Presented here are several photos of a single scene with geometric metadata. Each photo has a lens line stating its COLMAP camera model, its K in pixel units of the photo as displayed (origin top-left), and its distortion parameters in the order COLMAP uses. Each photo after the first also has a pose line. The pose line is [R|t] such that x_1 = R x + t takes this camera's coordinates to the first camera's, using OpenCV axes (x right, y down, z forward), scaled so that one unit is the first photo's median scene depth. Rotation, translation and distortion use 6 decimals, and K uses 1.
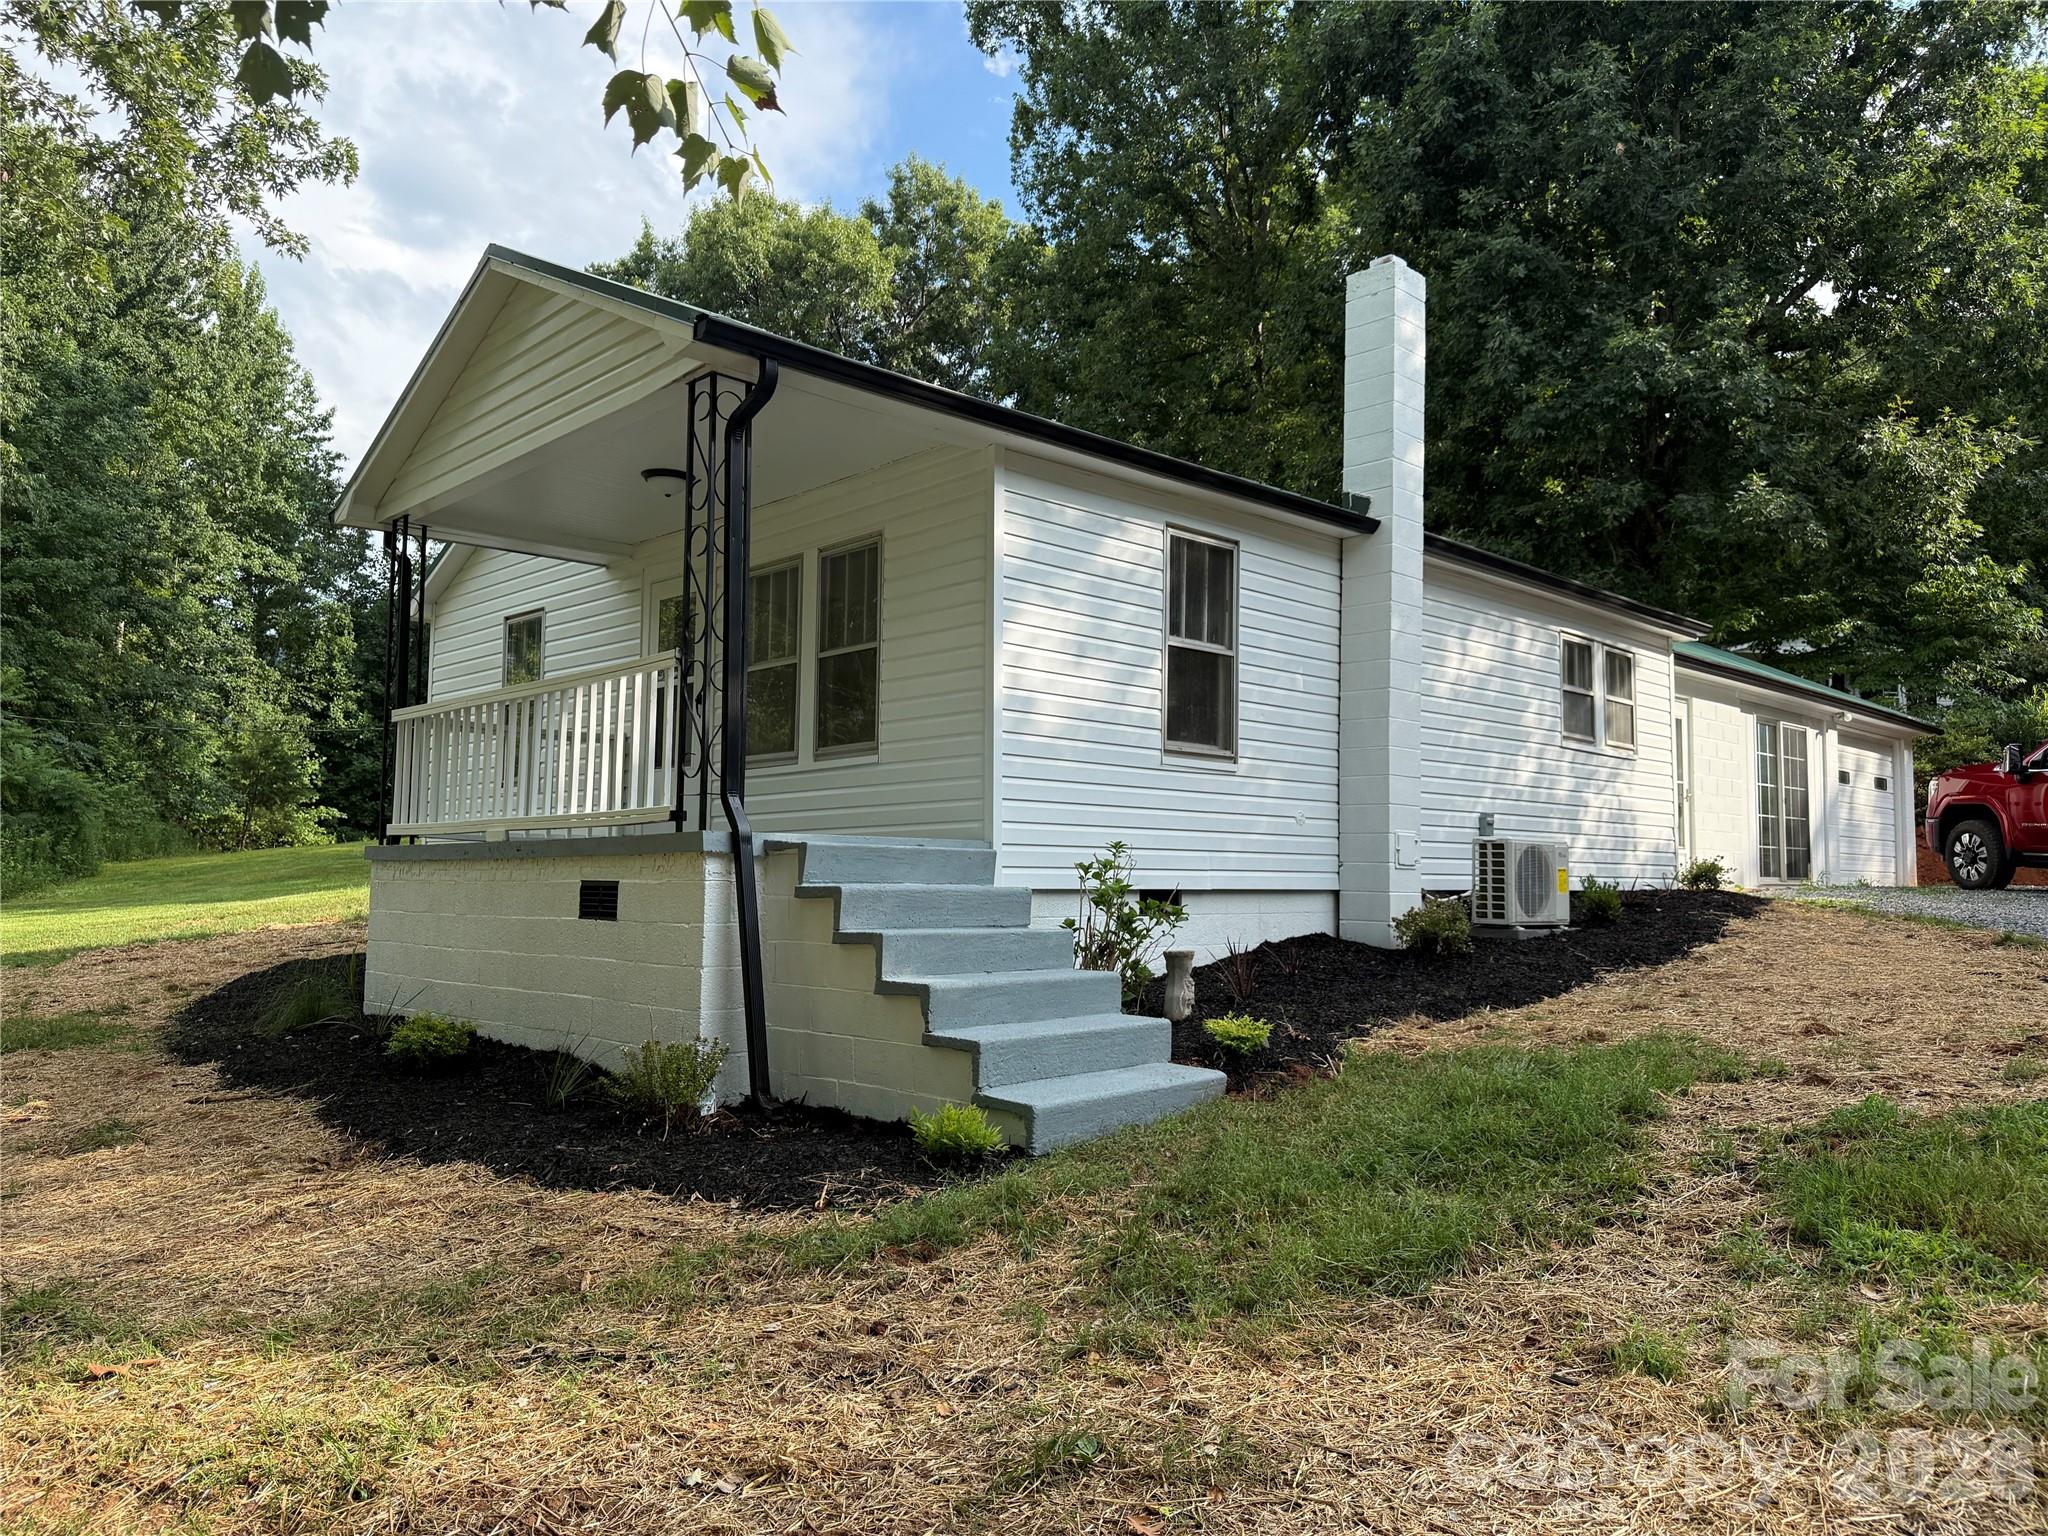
lens RADIAL K [[1438.5, 0, 1024.0], [0, 1438.5, 768.0], [0, 0, 1]] dist [0.042816, -0.041130]
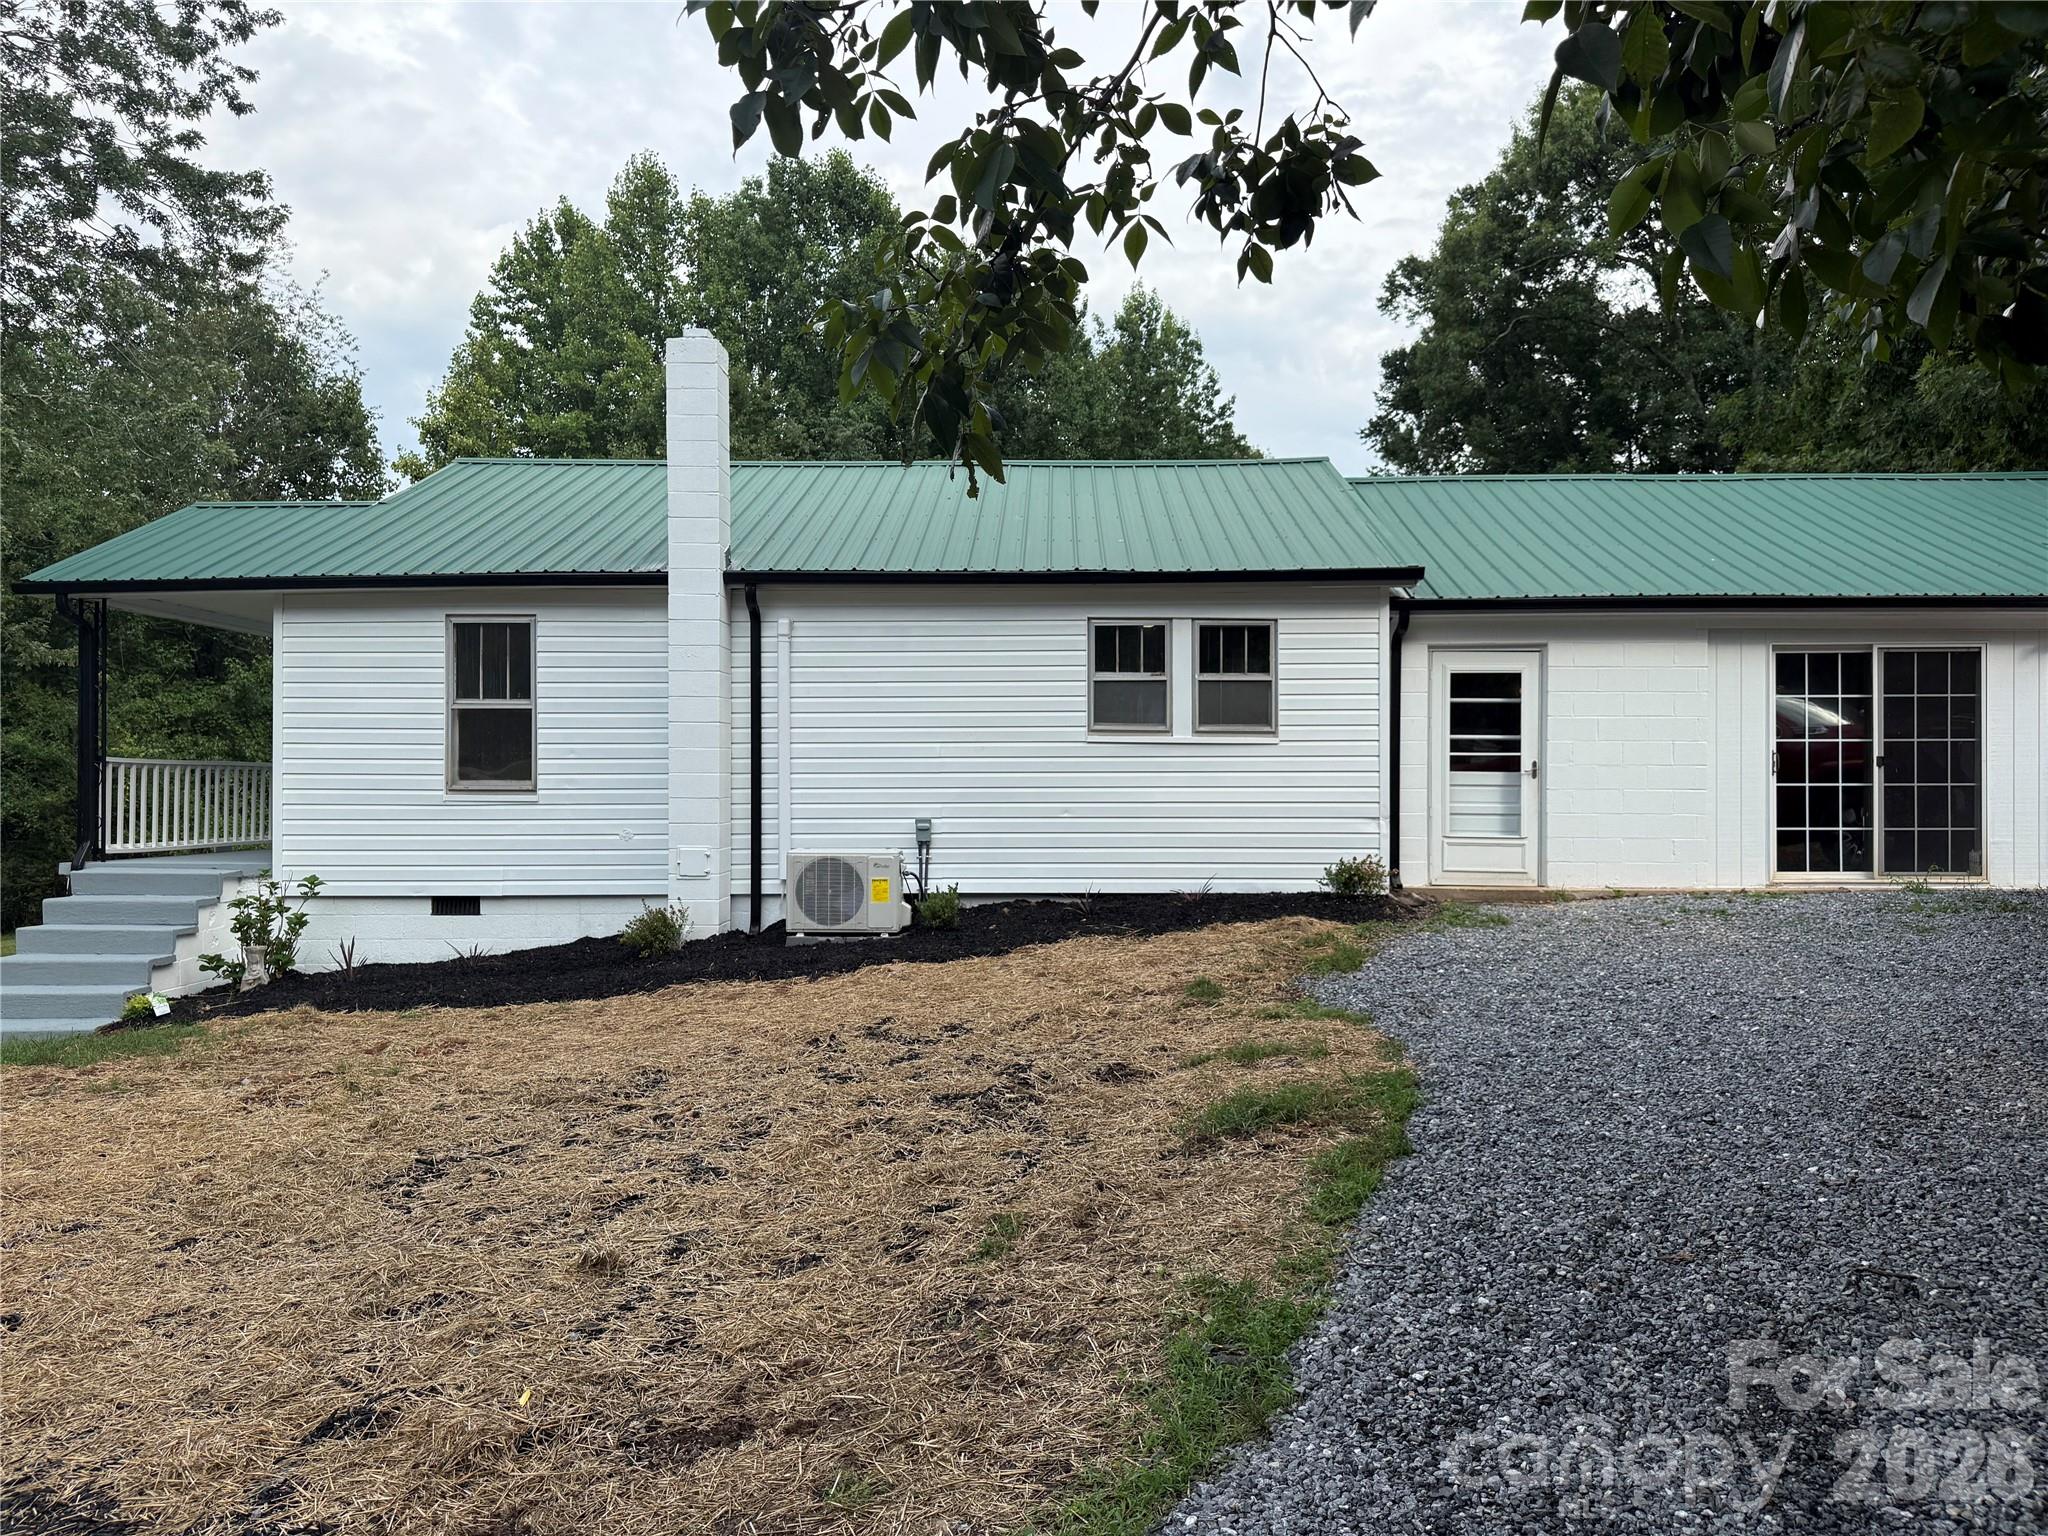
lens RADIAL K [[1438.5, 0, 1024.0], [0, 1438.5, 768.0], [0, 0, 1]] dist [0.042816, -0.041130]
pose [[0.714336, -0.017369, -0.699587, 1.208922], [0.062158, 0.997315, 0.038708, -0.044231], [0.697037, -0.071136, 0.713498, 0.359995]]
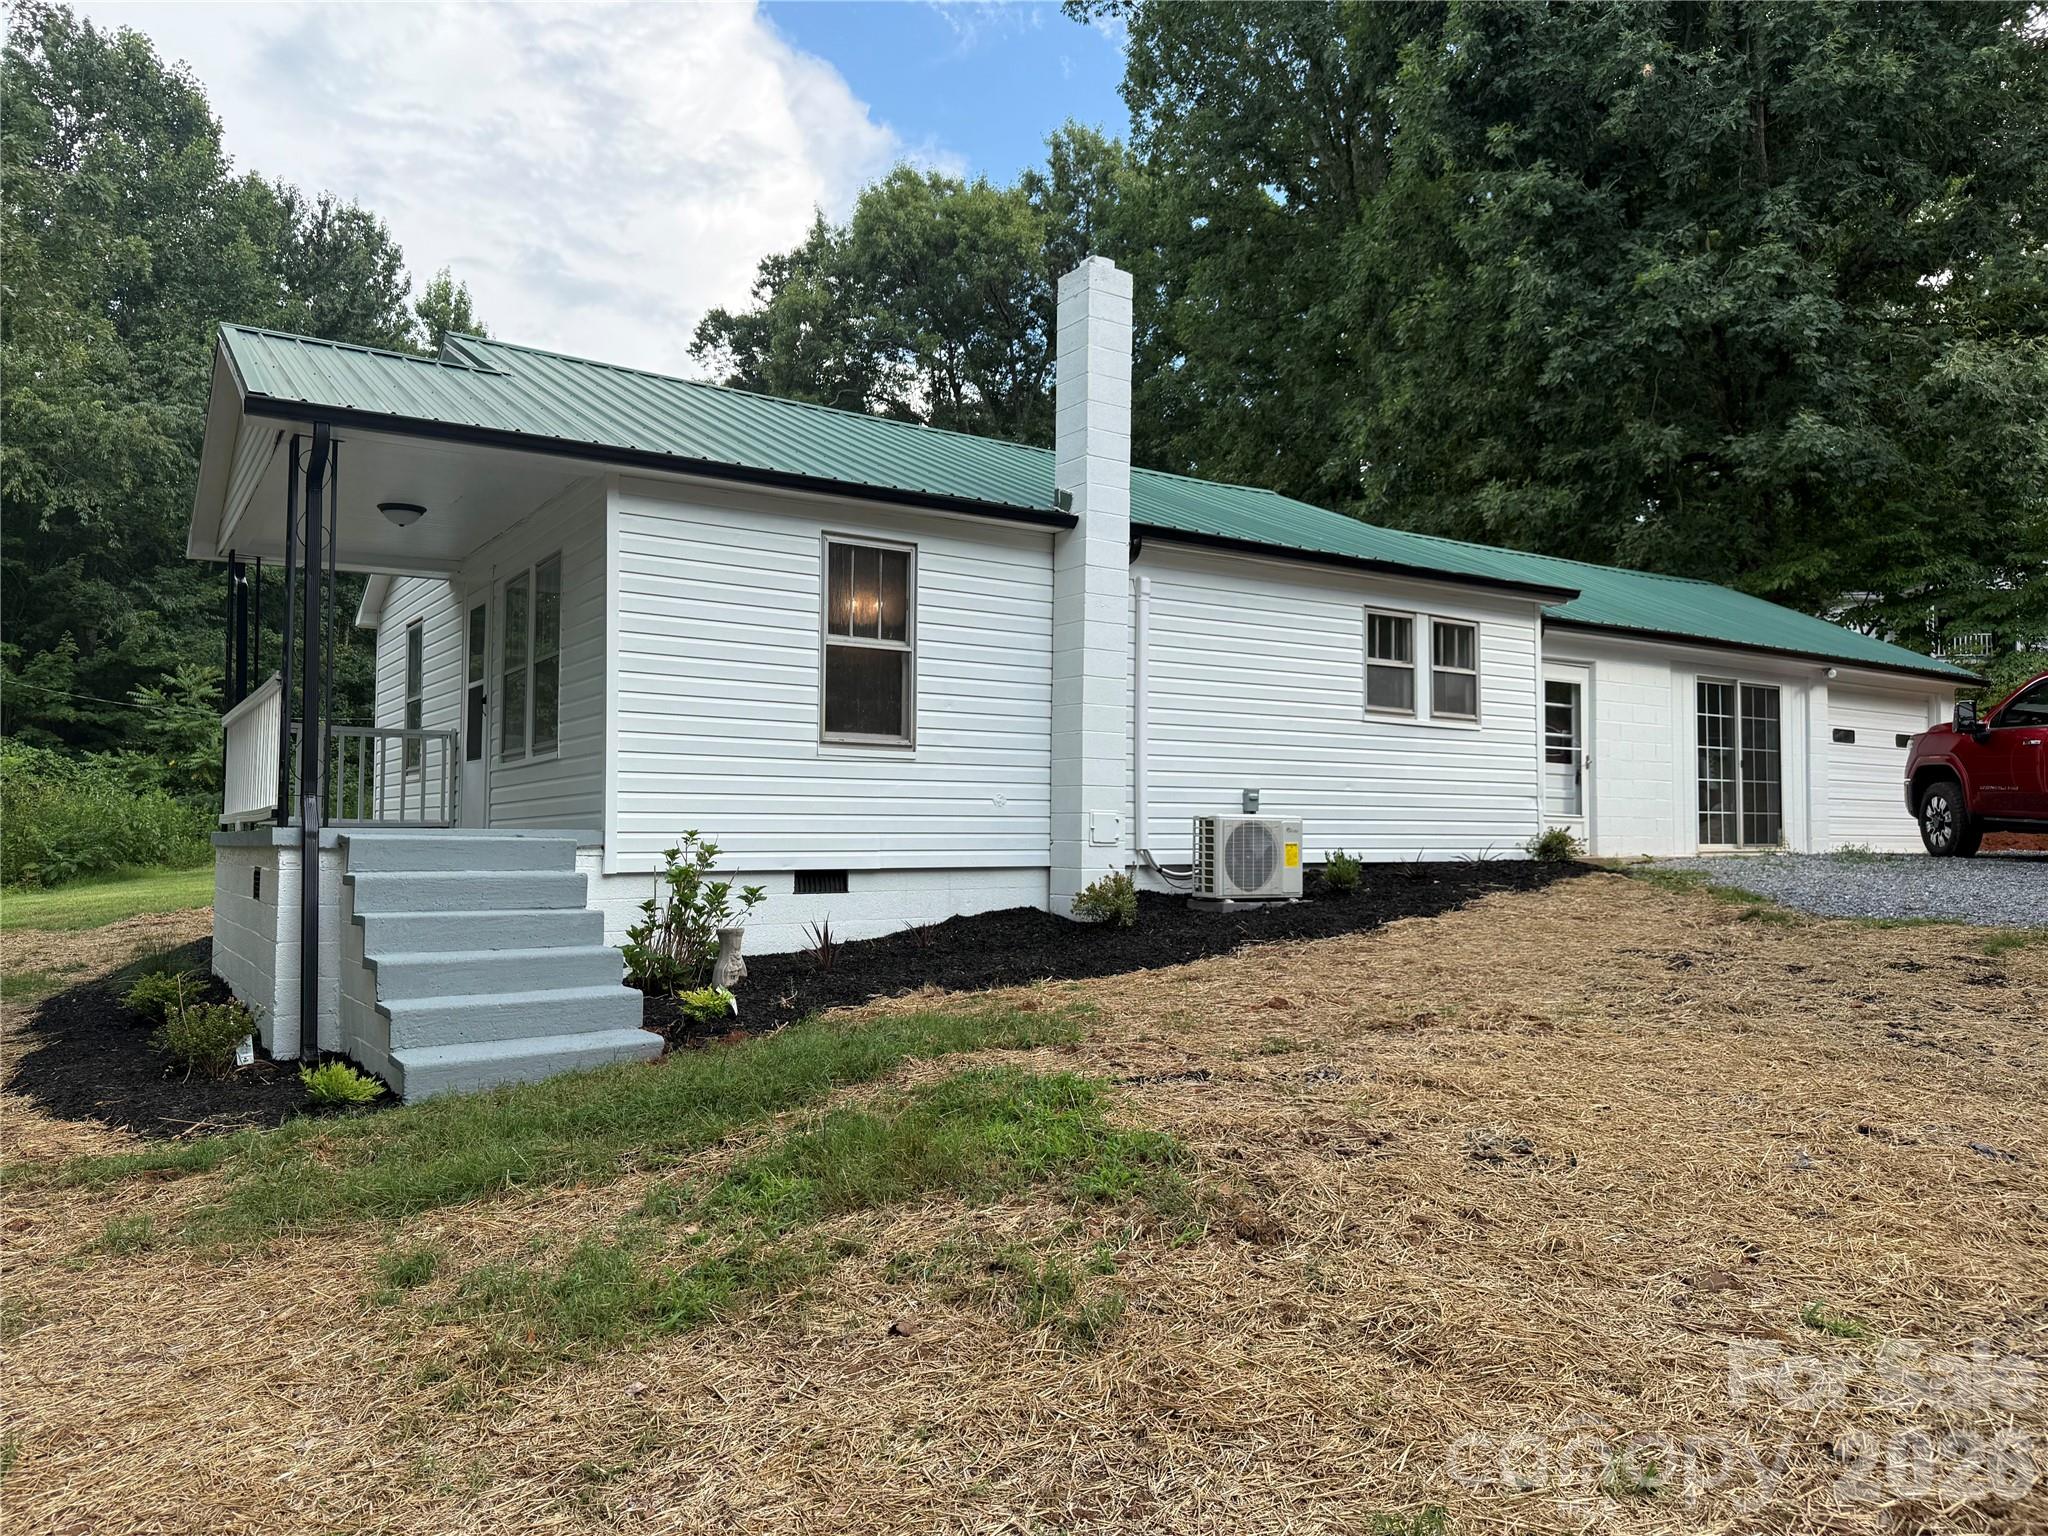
lens RADIAL K [[1425.0, 0, 1024.0], [0, 1425.0, 768.0], [0, 0, 1]] dist [0.103155, -0.108780]
pose [[0.983887, -0.014085, -0.178236, 0.380611], [0.019401, 0.999416, 0.028122, -0.017228], [0.177736, -0.031127, 0.983586, -0.038782]]
